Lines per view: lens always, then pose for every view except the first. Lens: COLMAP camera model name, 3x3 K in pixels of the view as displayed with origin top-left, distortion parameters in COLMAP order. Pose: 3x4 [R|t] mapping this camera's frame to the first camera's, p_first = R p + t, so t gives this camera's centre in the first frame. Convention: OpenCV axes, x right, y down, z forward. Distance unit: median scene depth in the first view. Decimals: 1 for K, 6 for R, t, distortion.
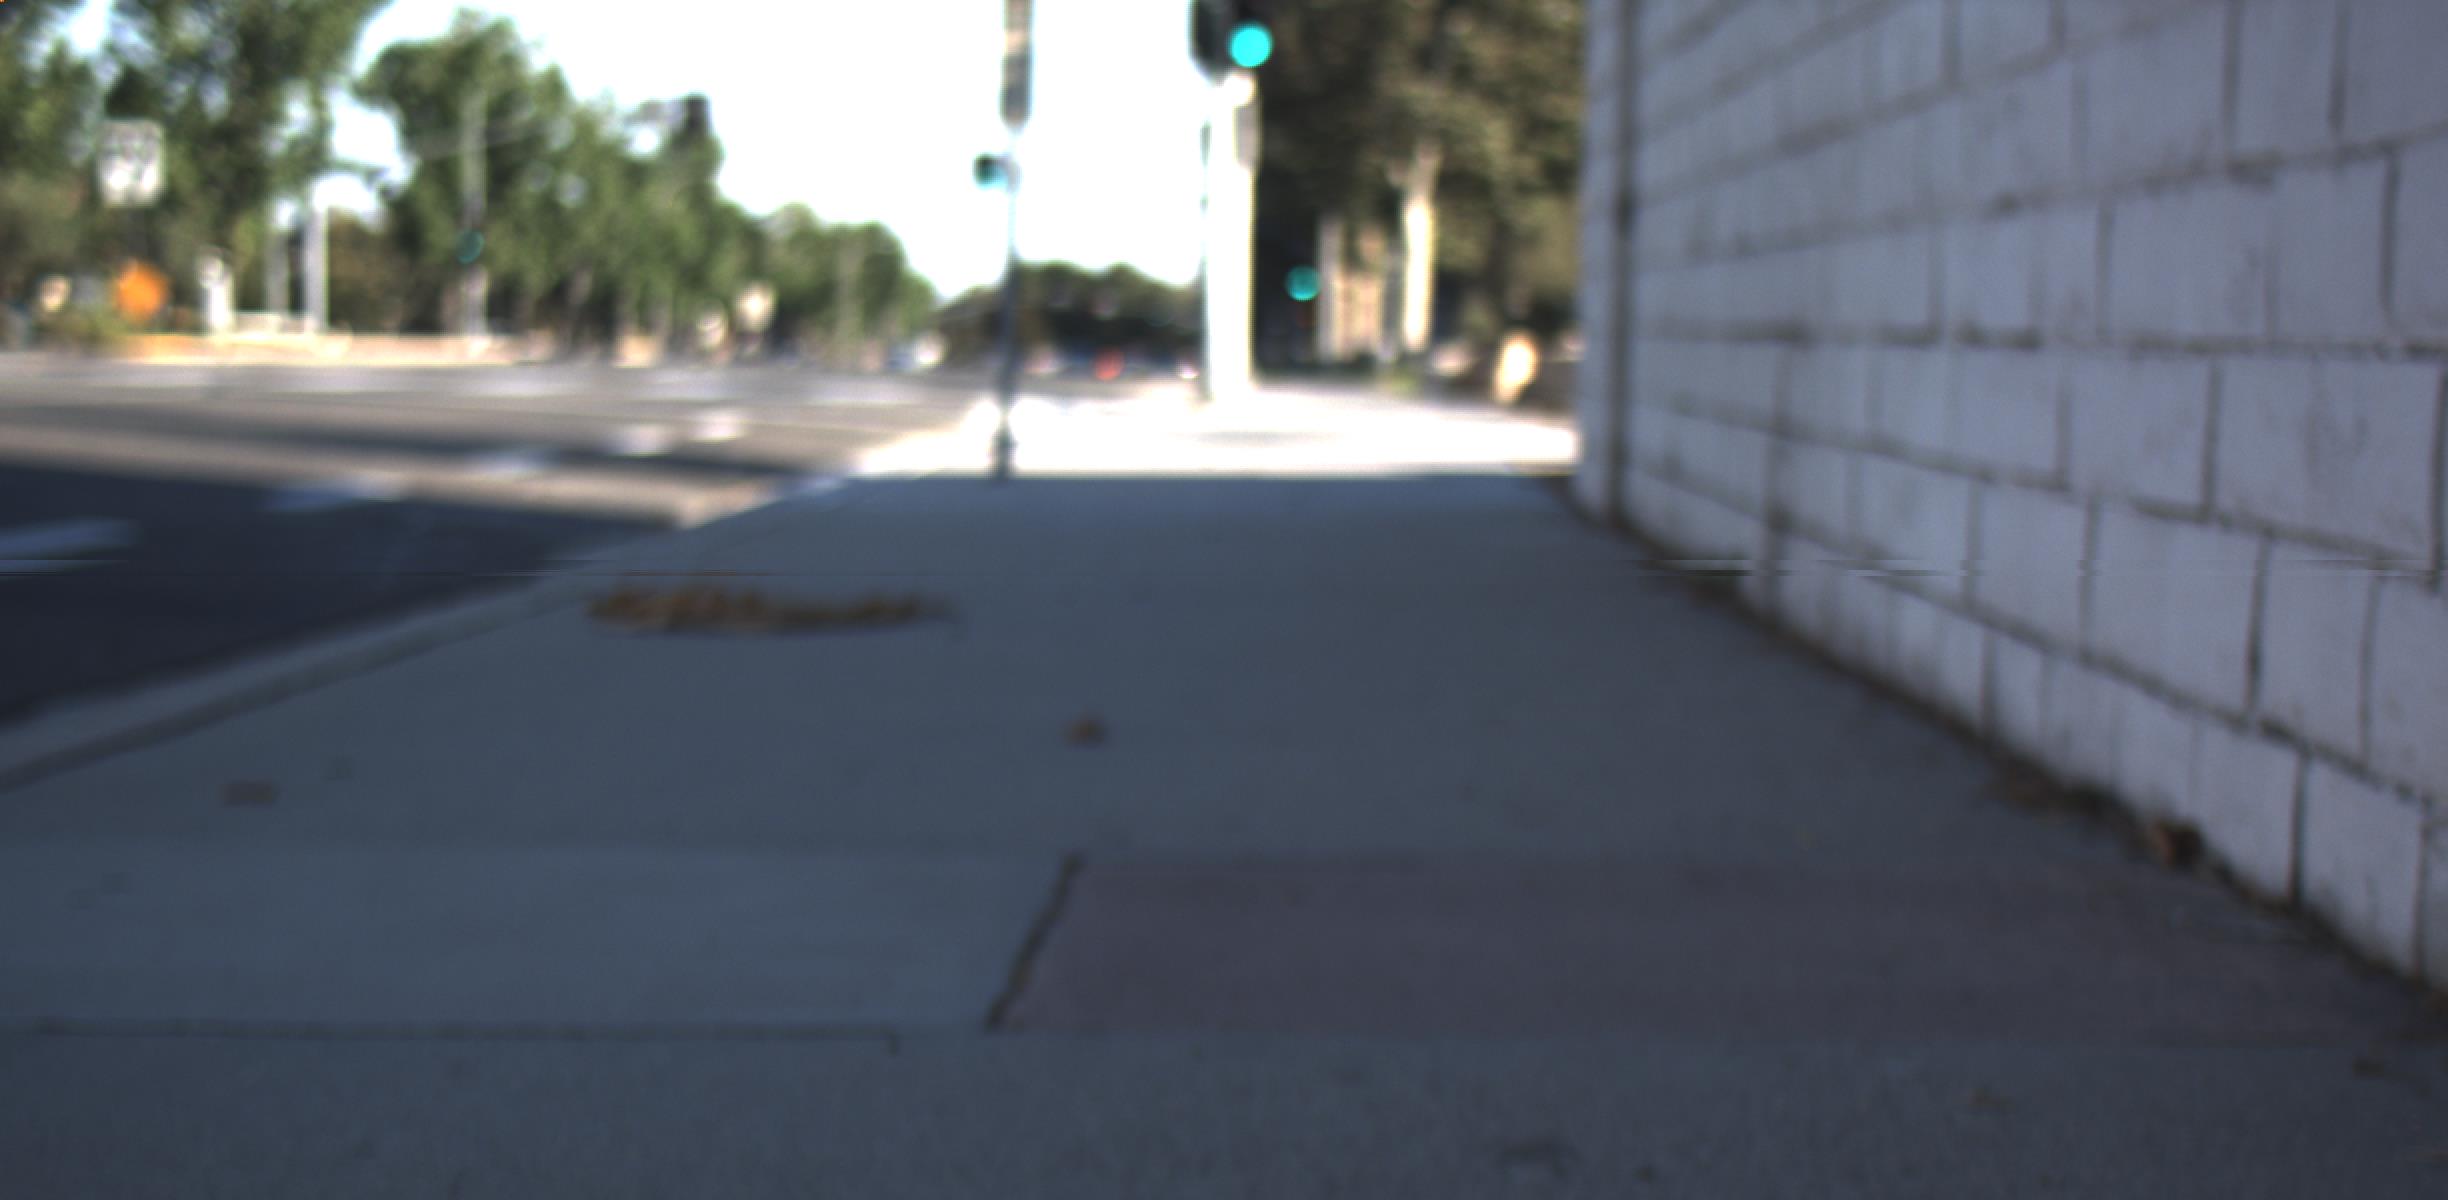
lens RADIAL K [[3633.9, 0, 1224.0], [0, 3633.9, 600.0], [0, 0, 1]] dist [-0.007253, 0.001543]
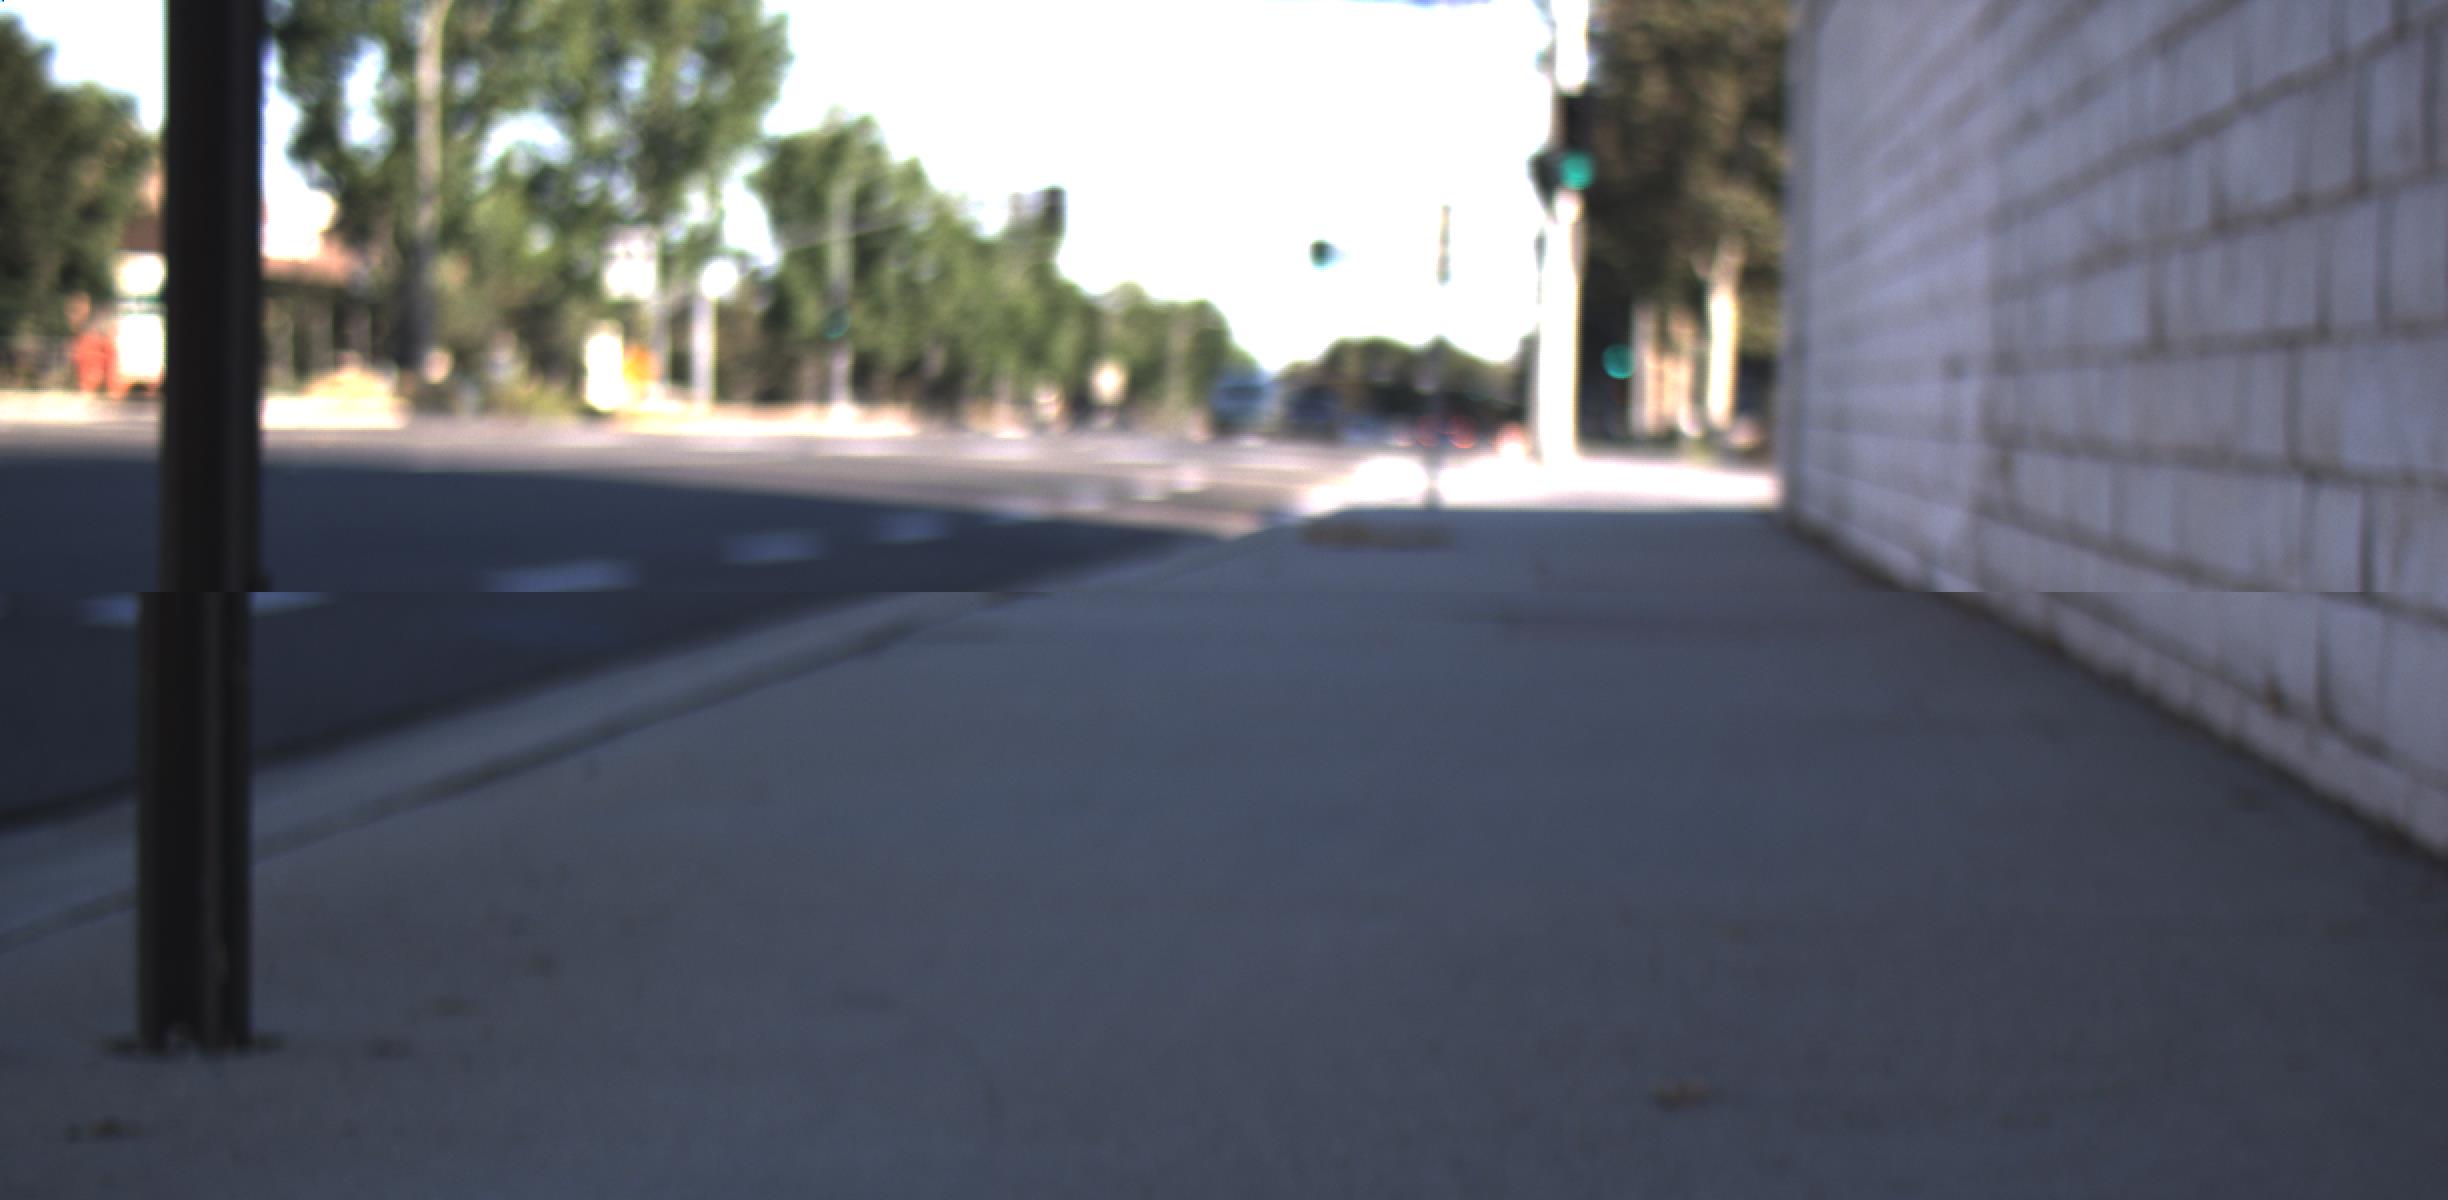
lens RADIAL K [[5183.8, 0, 1224.0], [0, 5183.8, 600.0], [0, 0, 1]] dist [-0.079008, -0.012508]
pose [[0.998725, 0.006214, -0.050093, -0.017441], [-0.007899, 0.999407, -0.033501, 0.035548], [0.049855, 0.033854, 0.998183, -0.535971]]
